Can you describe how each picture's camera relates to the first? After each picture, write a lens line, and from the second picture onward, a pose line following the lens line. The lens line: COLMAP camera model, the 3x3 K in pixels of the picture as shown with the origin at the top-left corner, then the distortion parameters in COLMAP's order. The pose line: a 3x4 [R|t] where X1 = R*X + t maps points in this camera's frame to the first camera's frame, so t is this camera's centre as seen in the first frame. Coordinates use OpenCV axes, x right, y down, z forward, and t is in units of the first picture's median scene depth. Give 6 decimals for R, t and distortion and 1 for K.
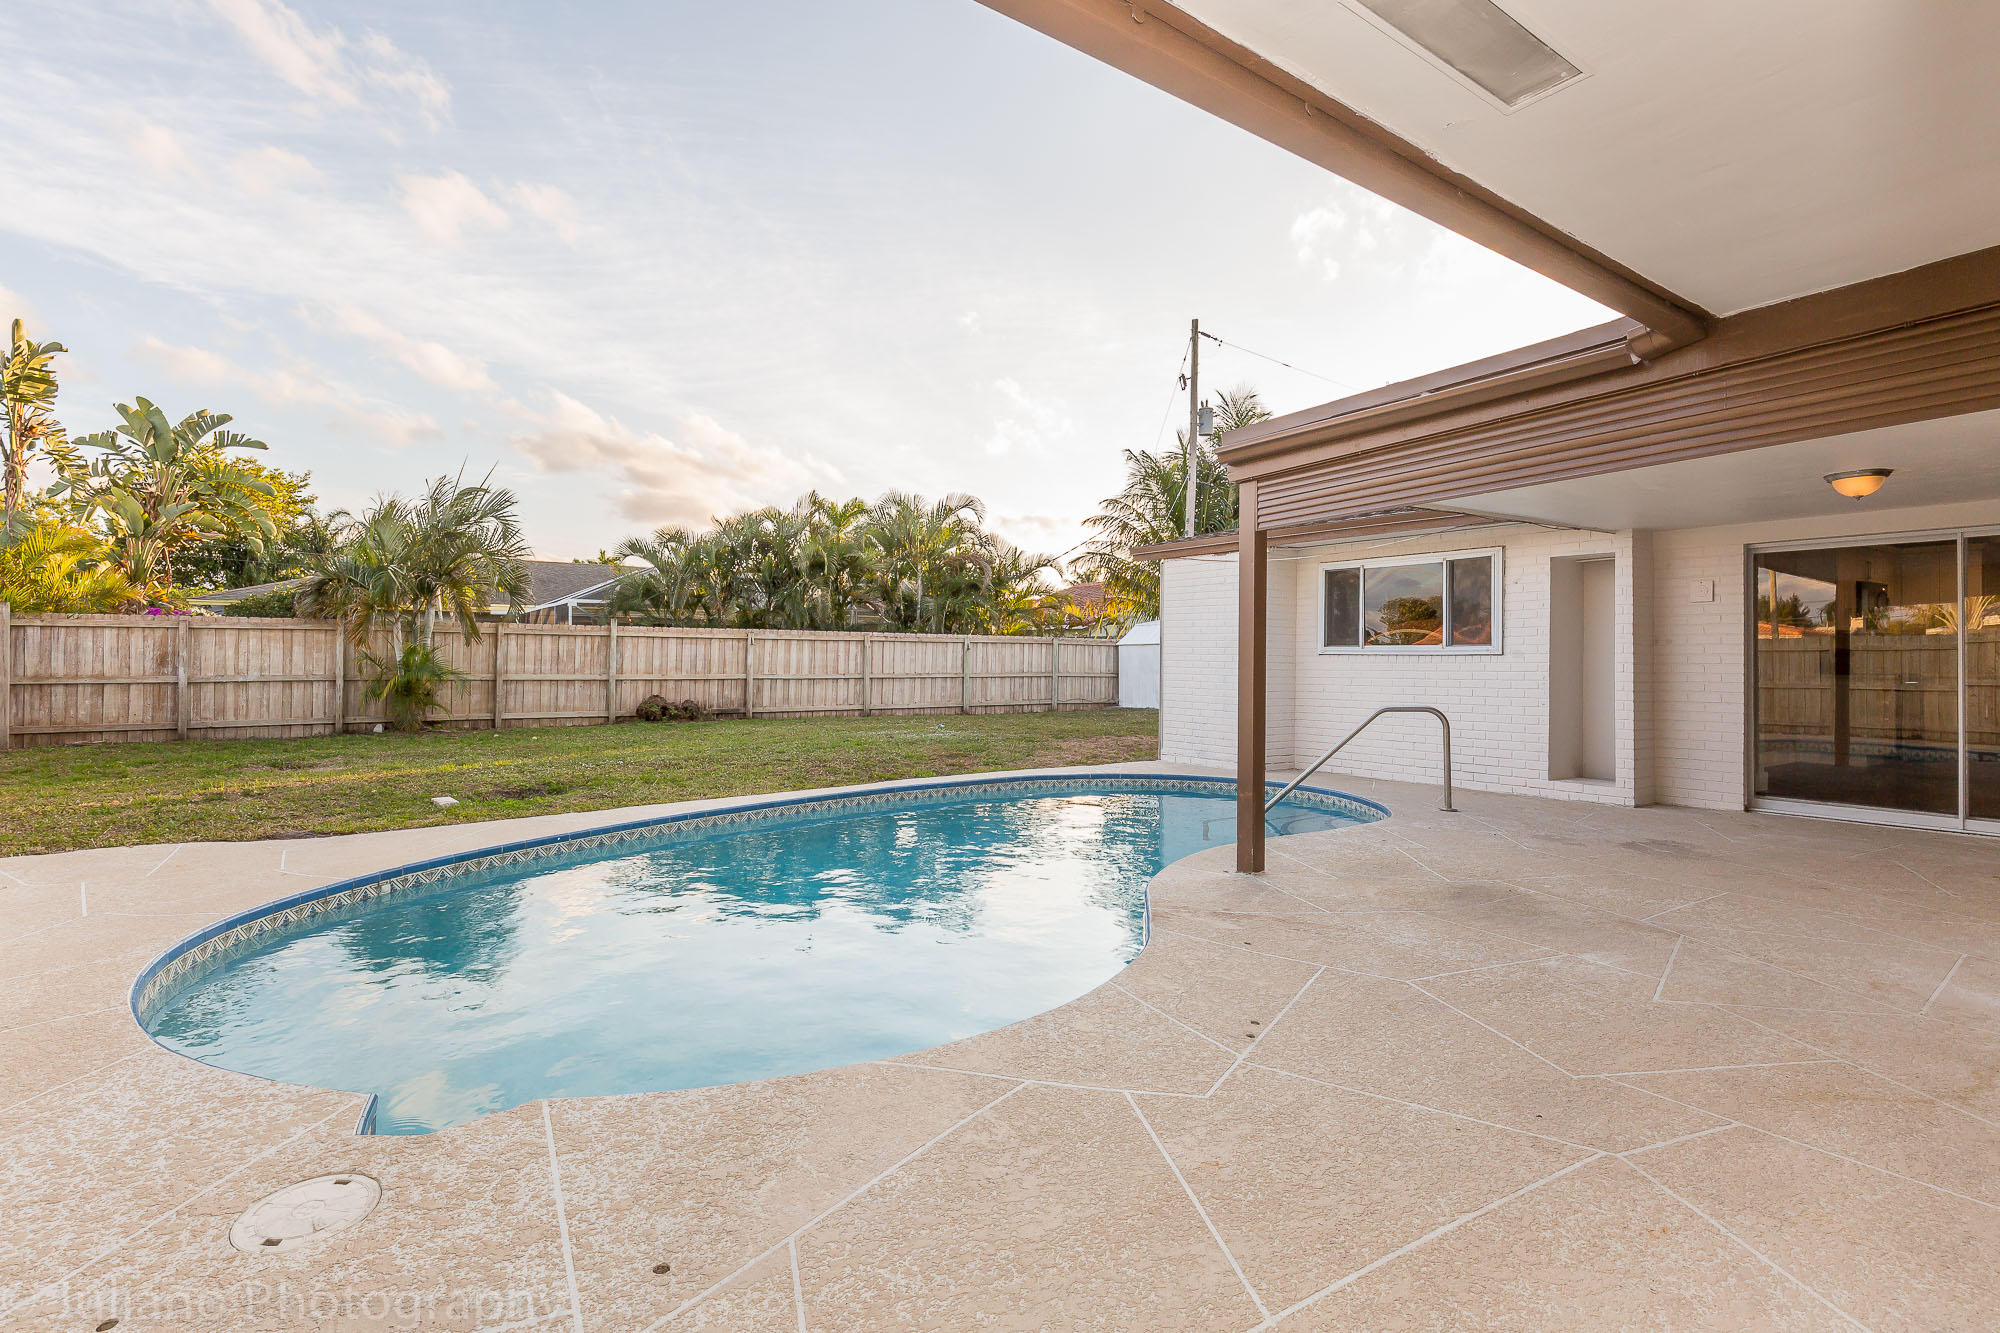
lens RADIAL K [[918.4, 0, 986.3], [0, 918.4, 656.9], [0, 0, 1]] dist [0.001203, -0.000640]
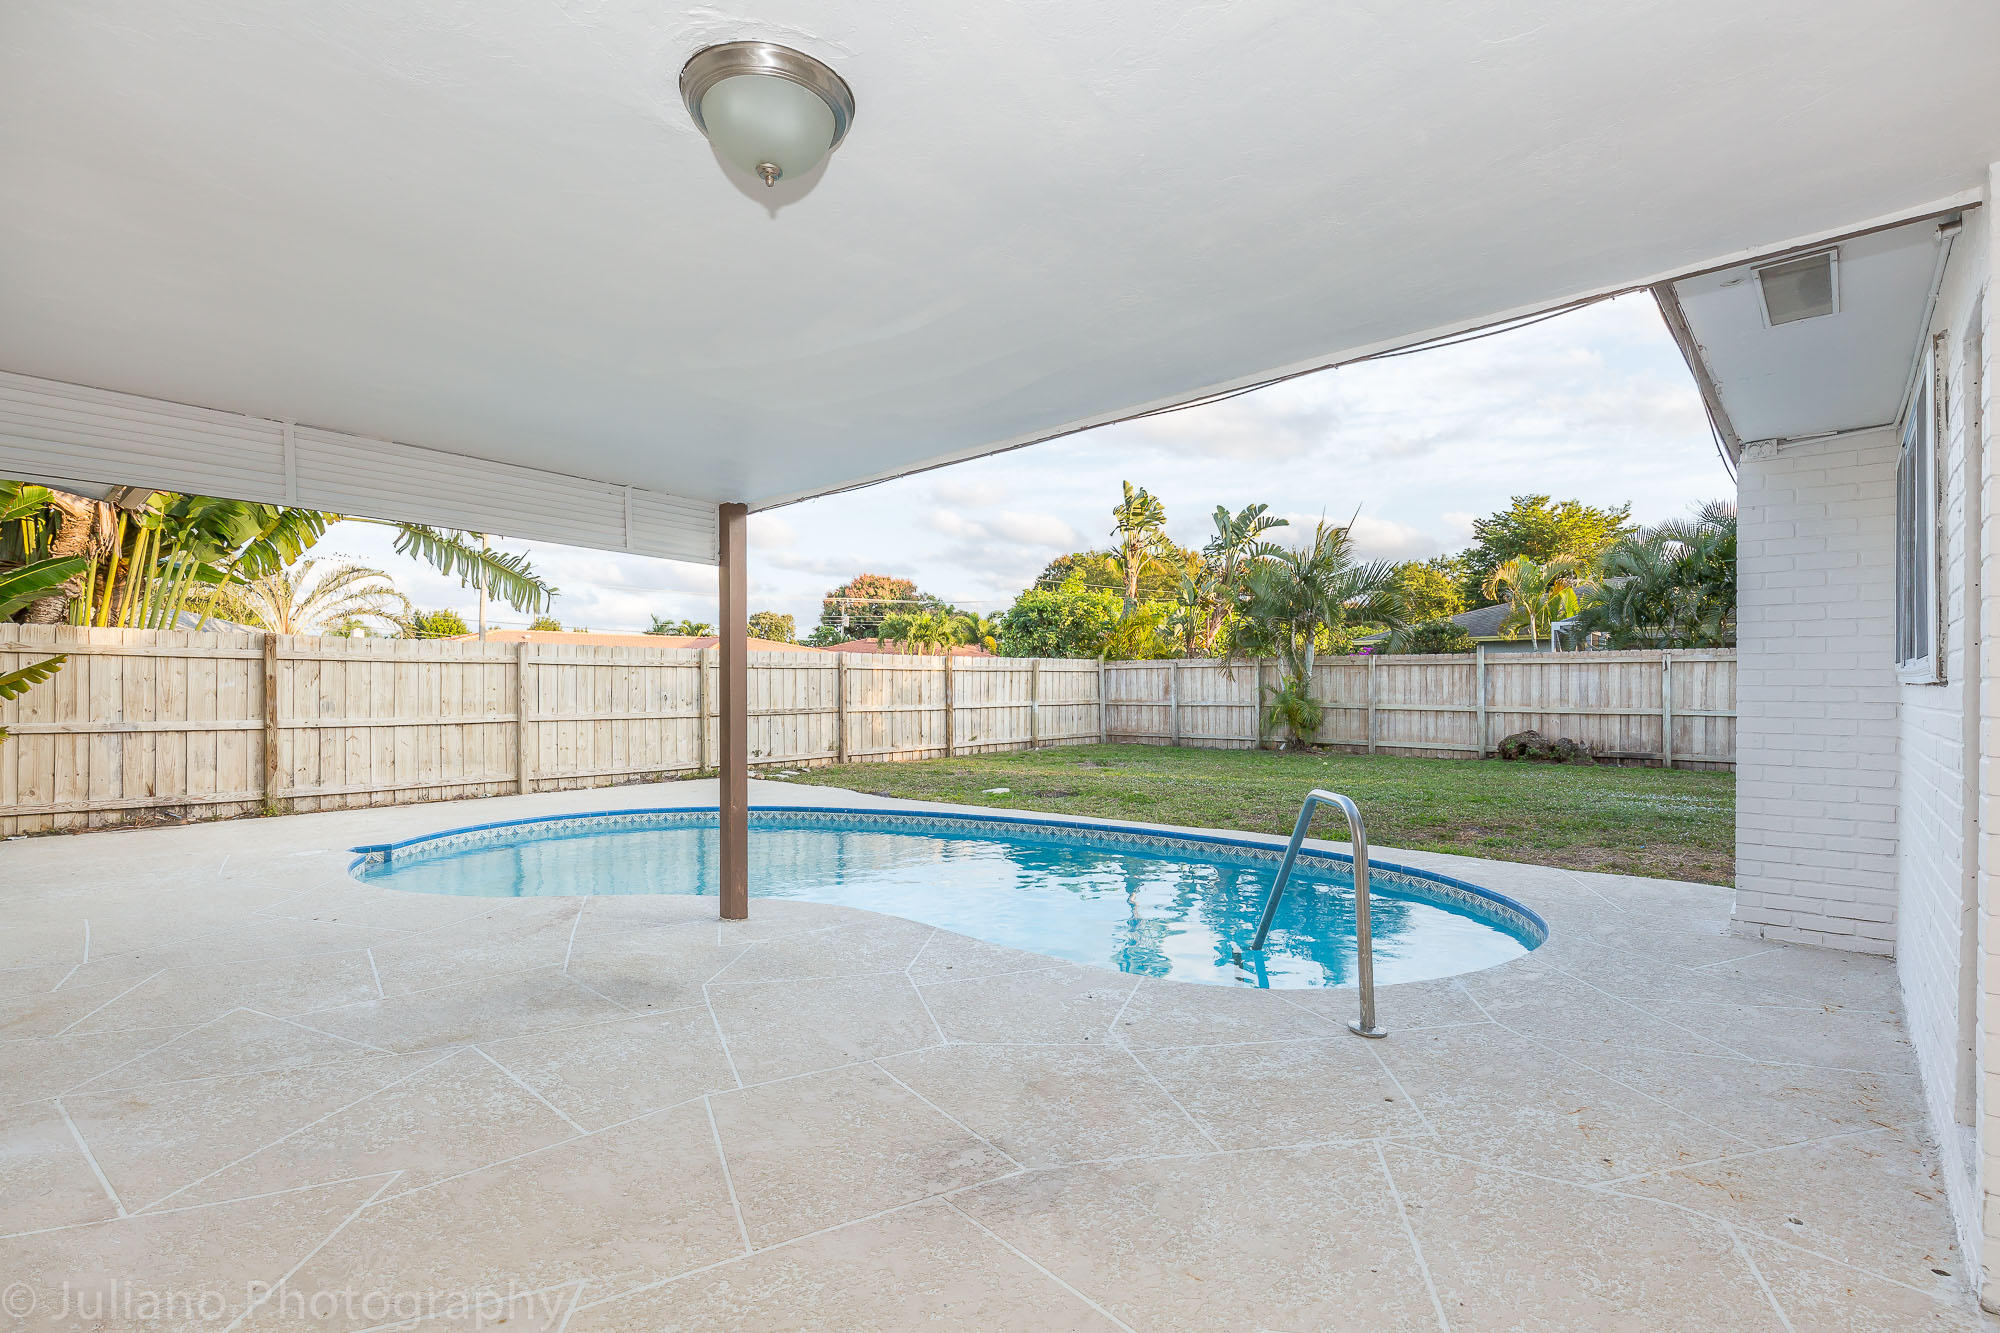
lens RADIAL K [[918.4, 0, 995.2], [0, 918.4, 705.7], [0, 0, 1]] dist [0.001203, -0.000640]
pose [[0.250826, 0.019548, -0.967835, 0.386729], [0.005092, 0.999756, 0.021512, -0.003786], [0.968019, -0.010324, 0.250665, 0.304930]]
